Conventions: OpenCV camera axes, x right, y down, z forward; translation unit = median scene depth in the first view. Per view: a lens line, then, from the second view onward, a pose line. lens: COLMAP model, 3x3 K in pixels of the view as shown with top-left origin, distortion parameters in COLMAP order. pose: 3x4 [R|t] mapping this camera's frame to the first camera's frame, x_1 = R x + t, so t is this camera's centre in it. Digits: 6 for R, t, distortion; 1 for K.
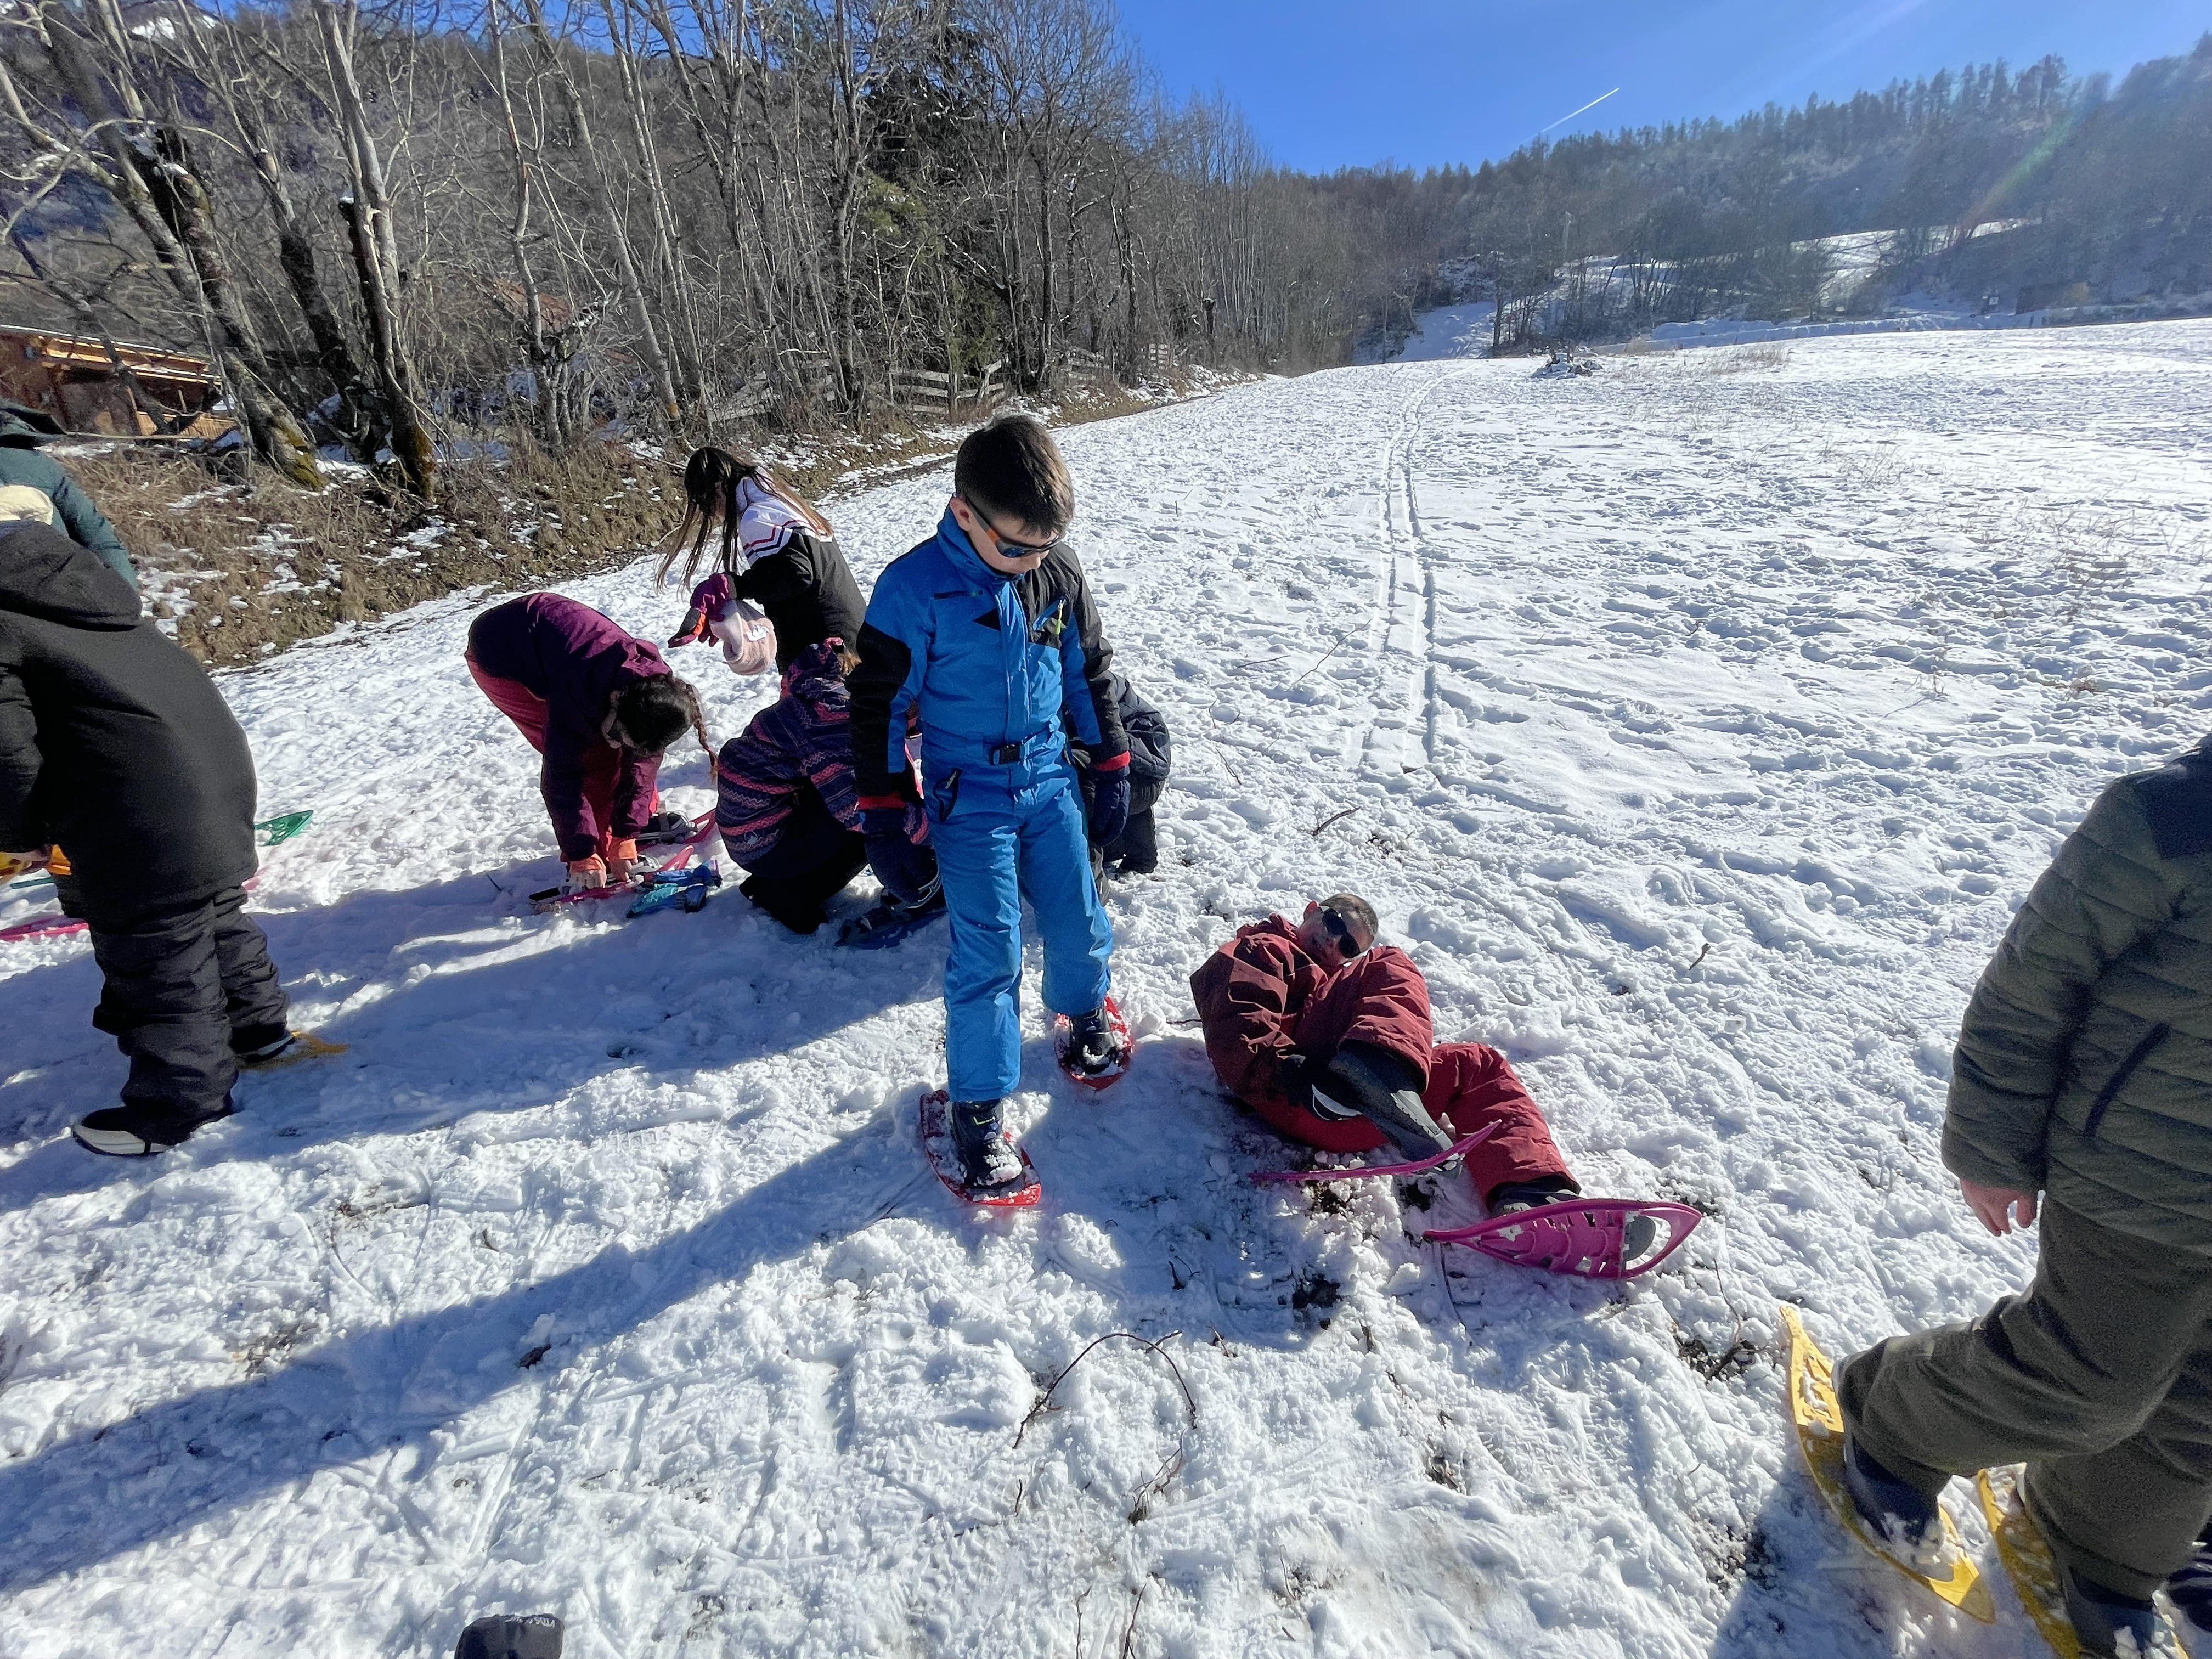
lens RADIAL K [[971.1, 0, 1113.4], [0, 971.1, 824.2], [0, 0, 1]] dist [-0.005308, -0.000106]
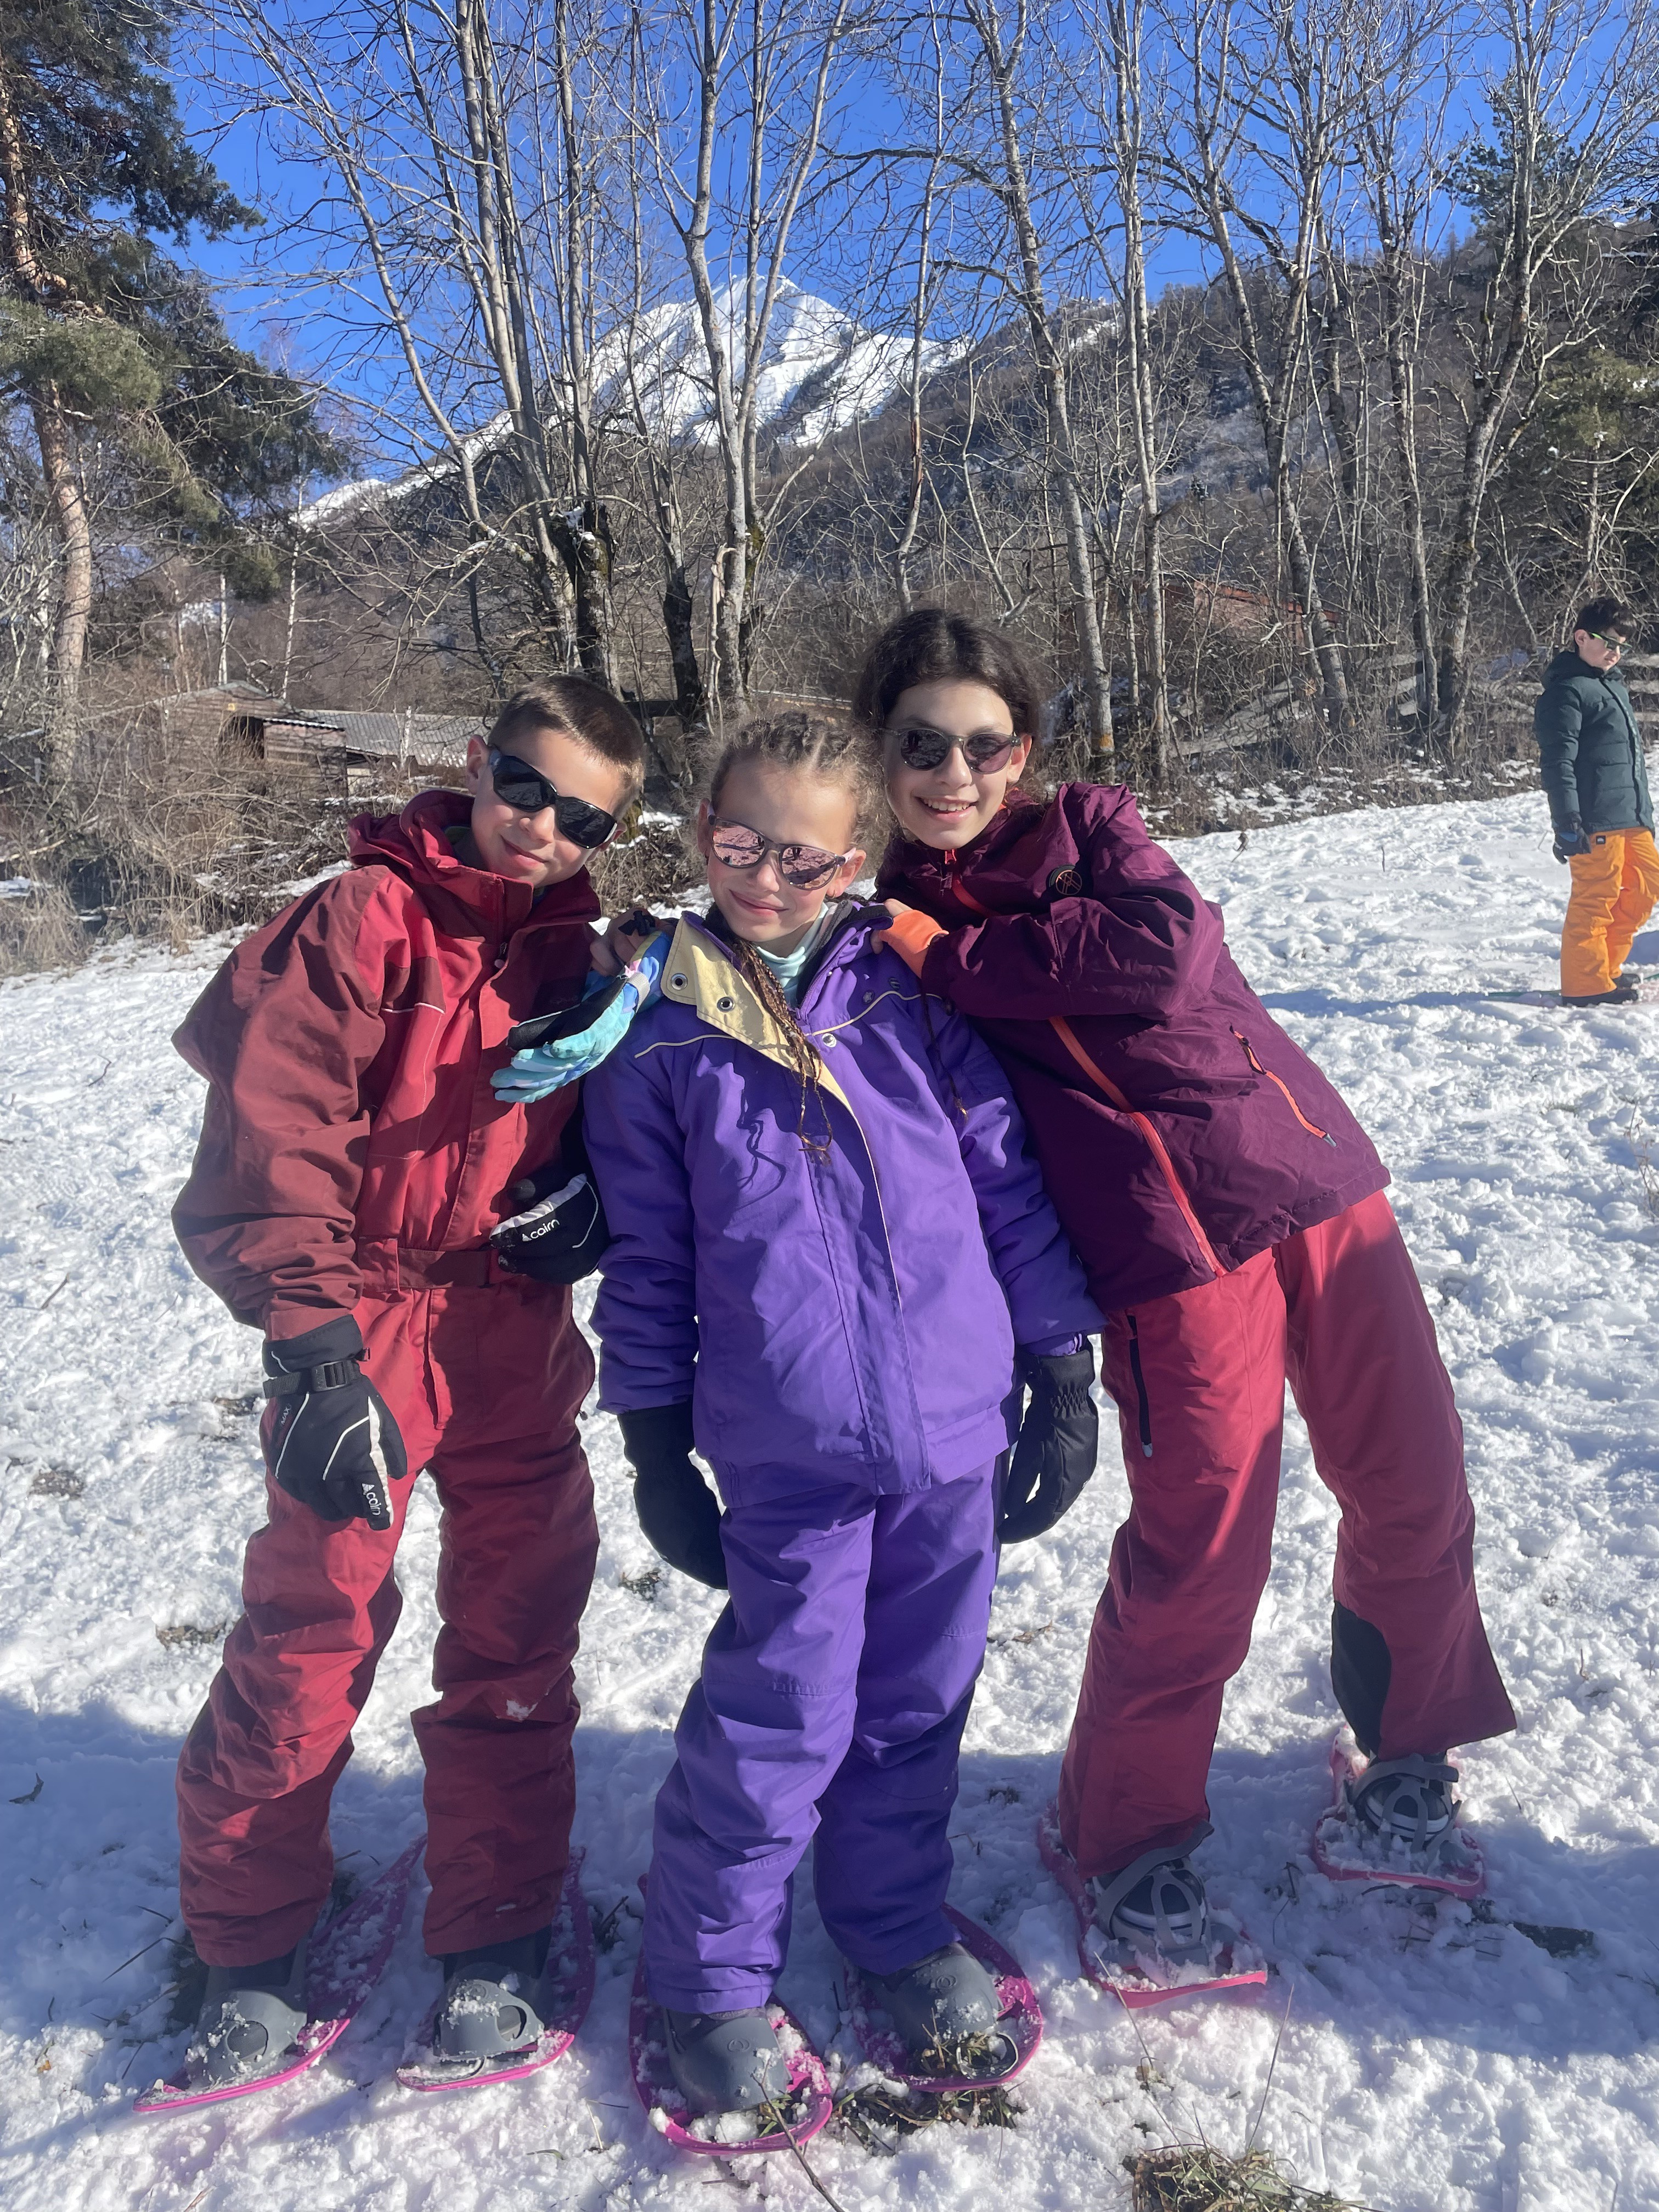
lens RADIAL K [[1660.4, 0, 825.2], [0, 1660.4, 1107.5], [0, 0, 1]] dist [0.074351, -0.059472]
pose [[0.670575, 0.113569, -0.733097, 0.485343], [-0.250335, 0.964889, -0.079508, -0.019036], [0.698328, 0.236836, 0.675461, 0.108328]]
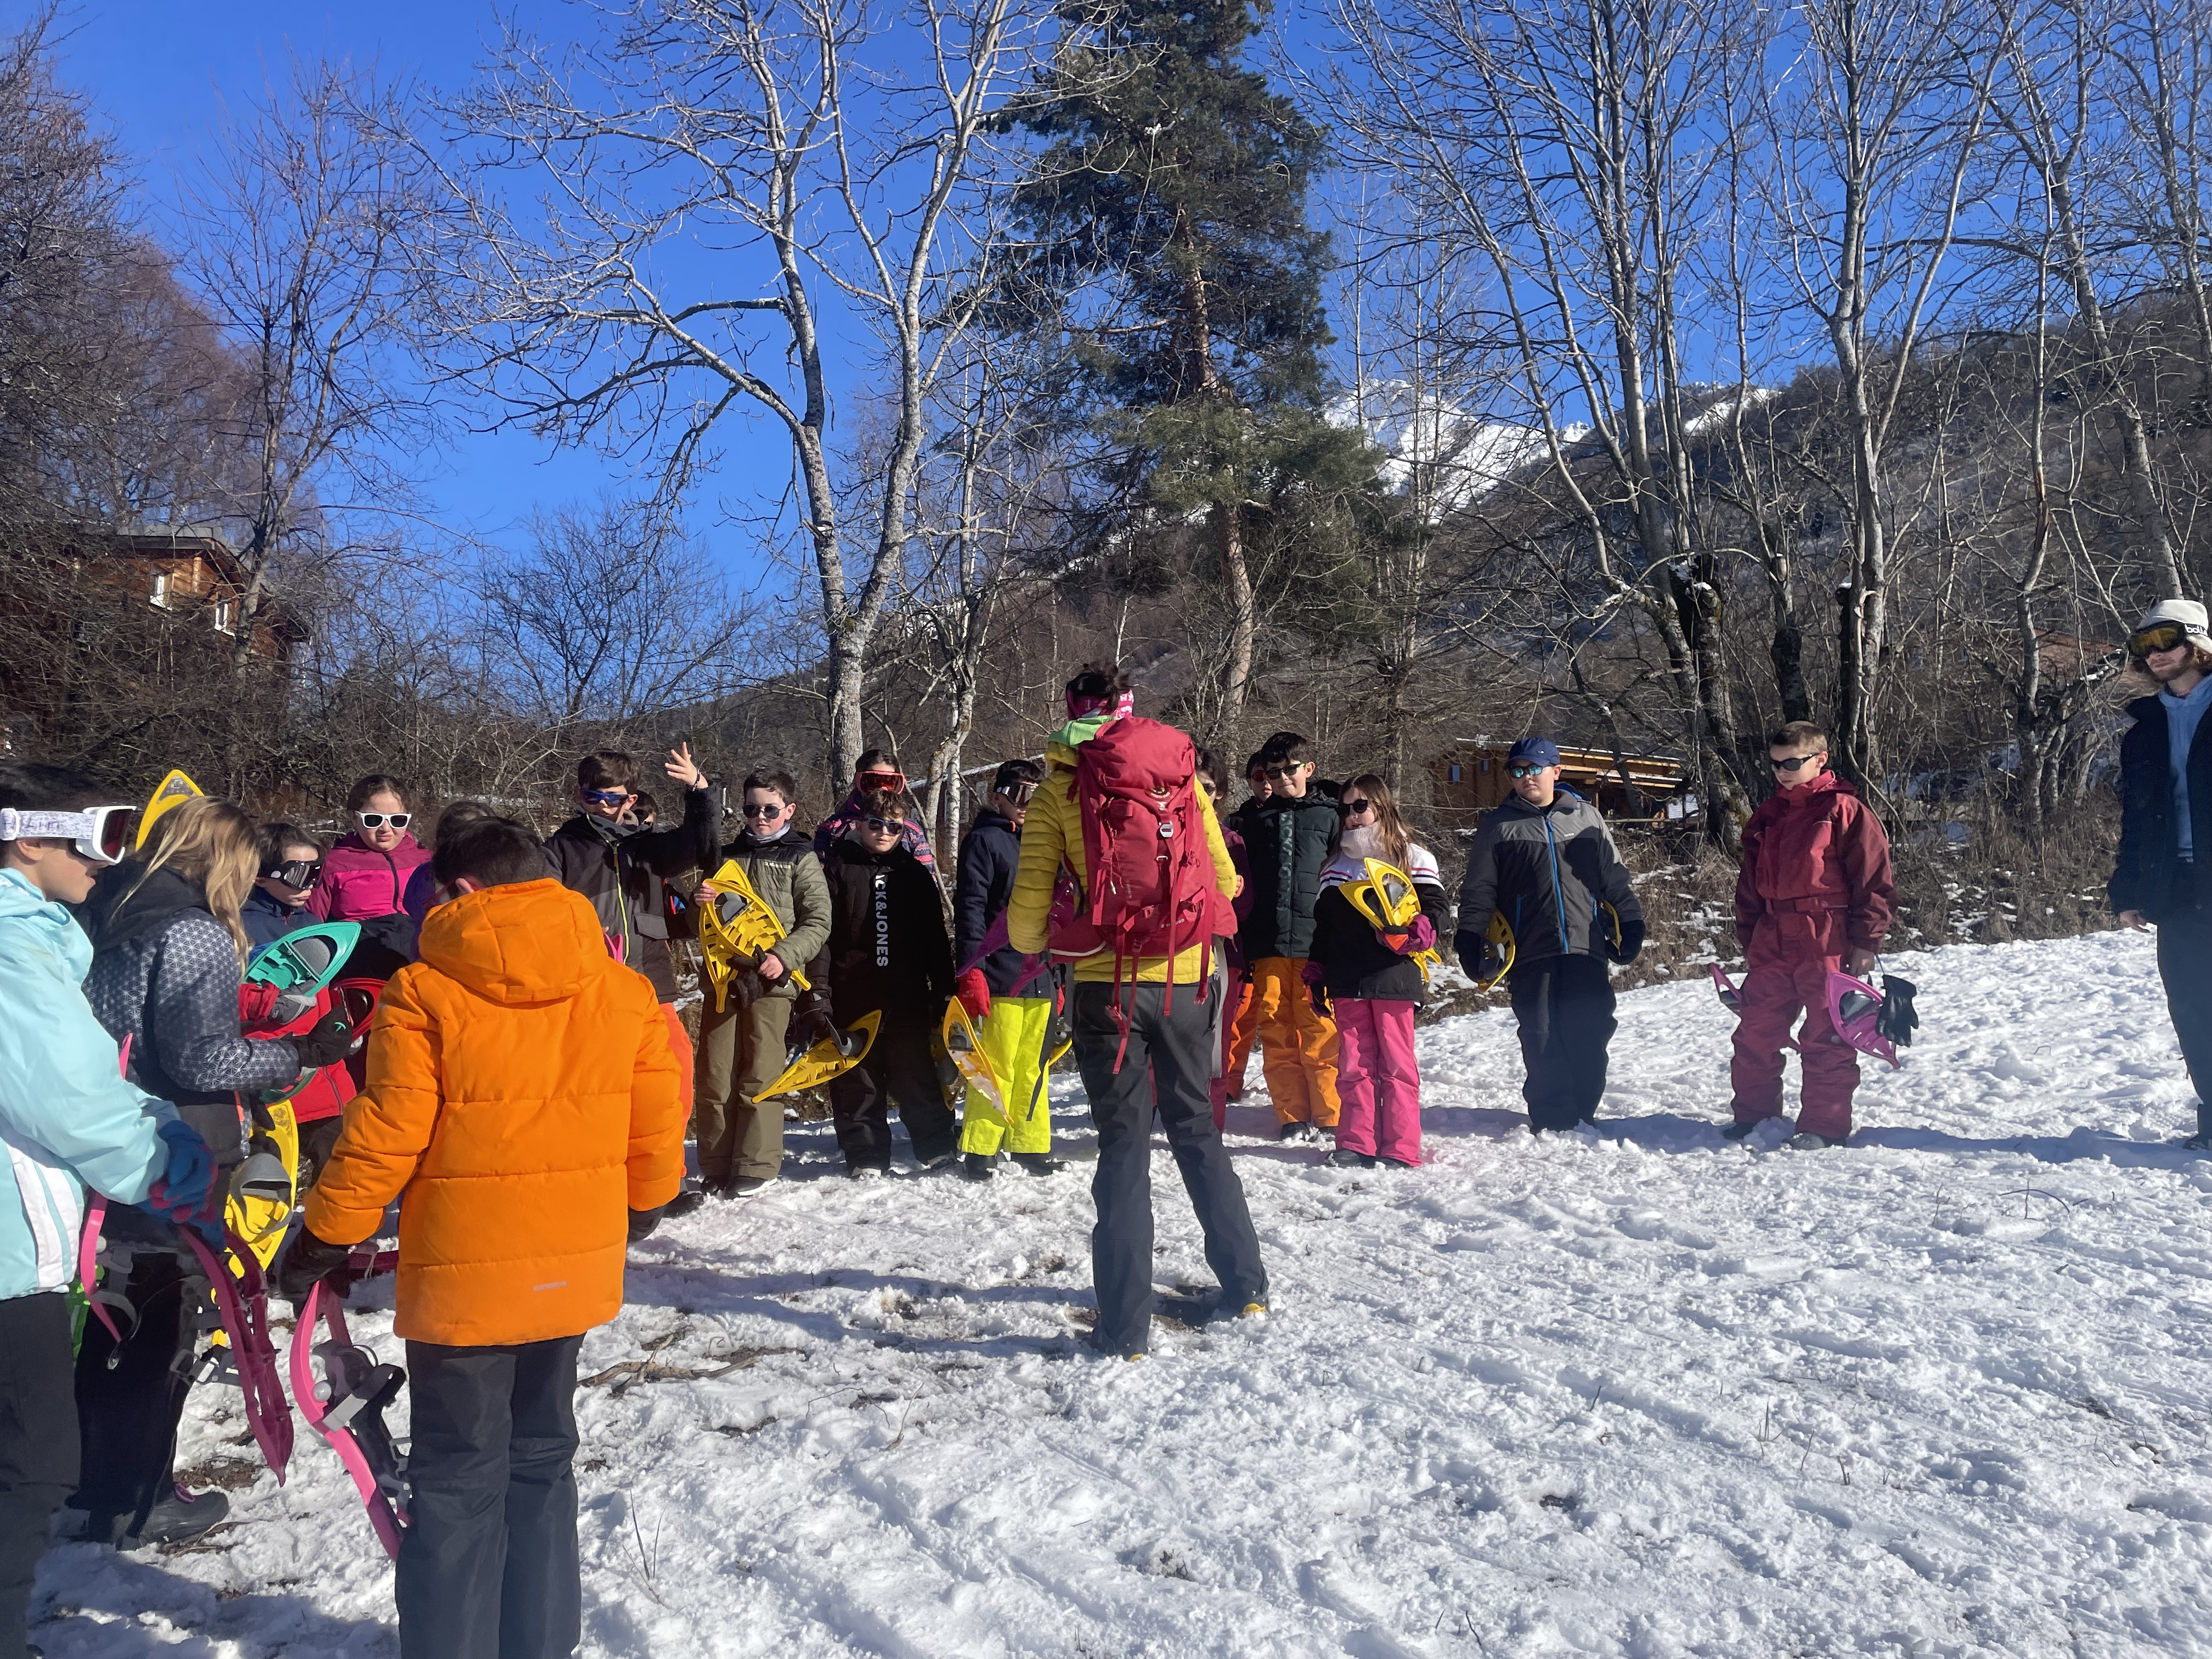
lens RADIAL K [[1660.4, 0, 1117.5], [0, 1660.4, 812.0], [0, 0, 1]] dist [0.074351, -0.059472]
pose [[0.519503, -0.041657, -0.853453, 0.230405], [-0.296851, 0.927799, -0.225982, 0.142888], [0.801247, 0.370747, 0.469628, -0.261321]]
